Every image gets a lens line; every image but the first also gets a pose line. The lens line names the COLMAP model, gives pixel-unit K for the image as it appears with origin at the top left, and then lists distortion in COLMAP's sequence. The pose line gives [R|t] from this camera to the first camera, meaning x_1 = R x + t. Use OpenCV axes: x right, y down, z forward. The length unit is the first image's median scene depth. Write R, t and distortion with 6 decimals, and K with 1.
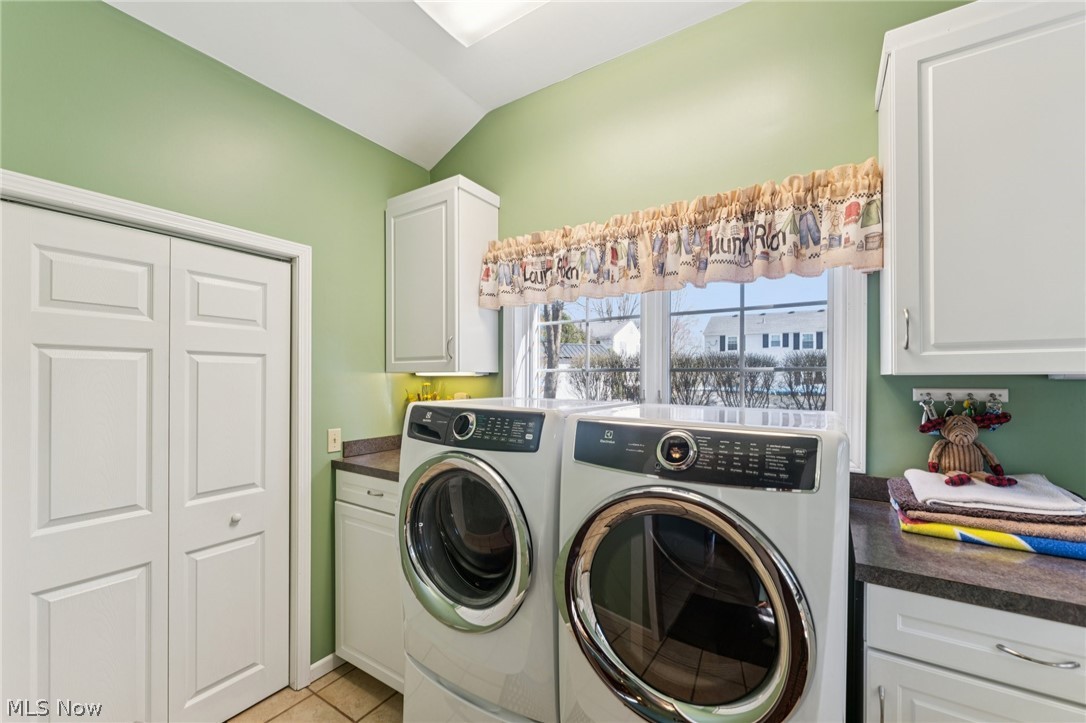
lens RADIAL K [[435.3, 0, 537.7], [0, 435.3, 378.9], [0, 0, 1]] dist [-0.001390, -0.000212]
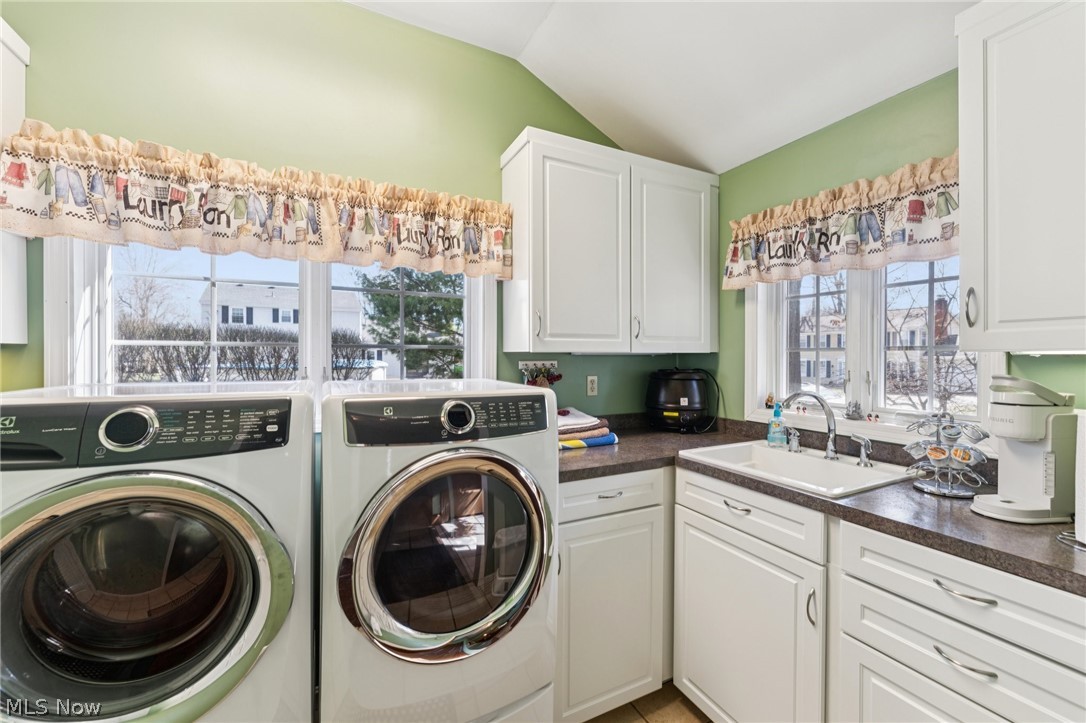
lens RADIAL K [[435.3, 0, 542.3], [0, 435.3, 357.5], [0, 0, 1]] dist [-0.001390, -0.000212]
pose [[0.497399, -0.005644, 0.867504, -0.398043], [0.000532, 0.999981, 0.006201, 0.000153], [-0.867522, -0.002623, 0.497392, 0.157865]]
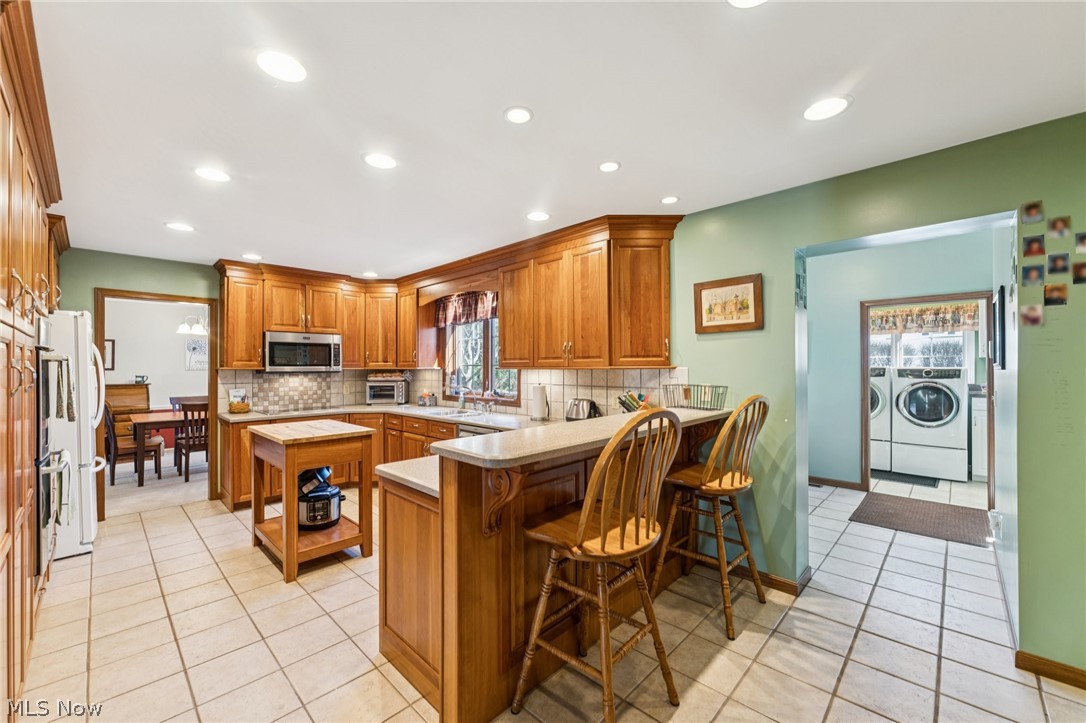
lens RADIAL K [[435.3, 0, 540.3], [0, 435.3, 365.1], [0, 0, 1]] dist [-0.001390, -0.000212]
pose [[0.983138, -0.007749, -0.182701, -2.177871], [0.006600, 0.999954, -0.006895, 0.054116], [0.182746, 0.005573, 0.983144, -3.269227]]
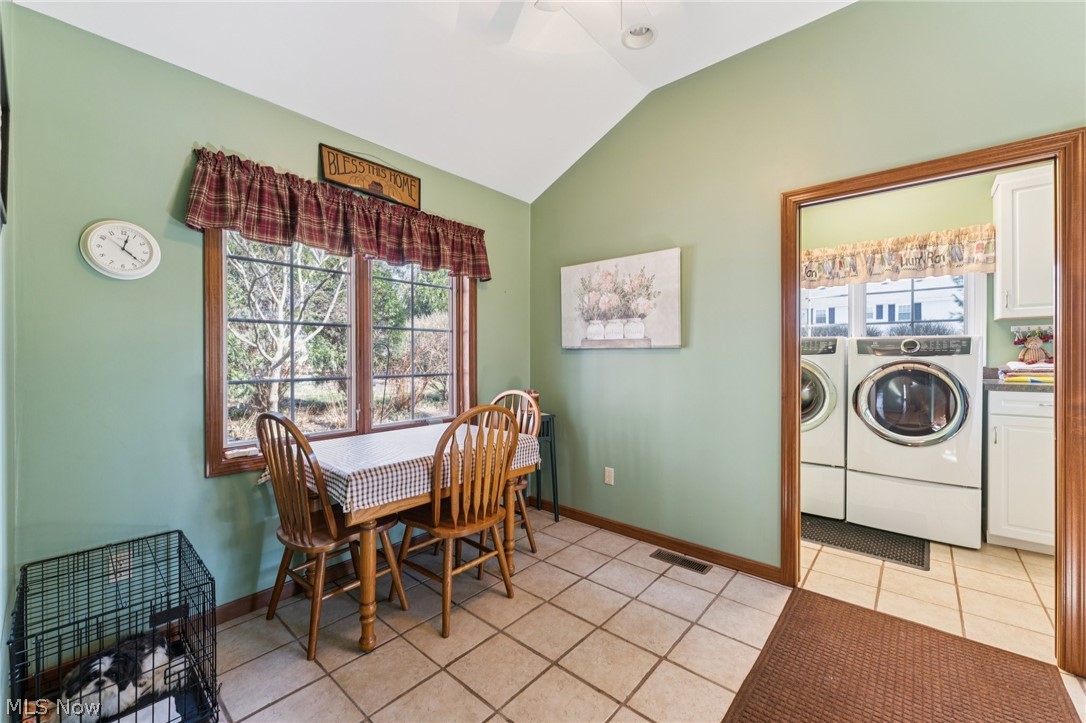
lens RADIAL K [[435.3, 0, 541.5], [0, 435.3, 360.0], [0, 0, 1]] dist [-0.001390, -0.000212]
pose [[0.991288, -0.006216, -0.131565, -1.114432], [0.007041, 0.999958, 0.005808, 0.152457], [0.131523, -0.006683, 0.991291, -1.383420]]
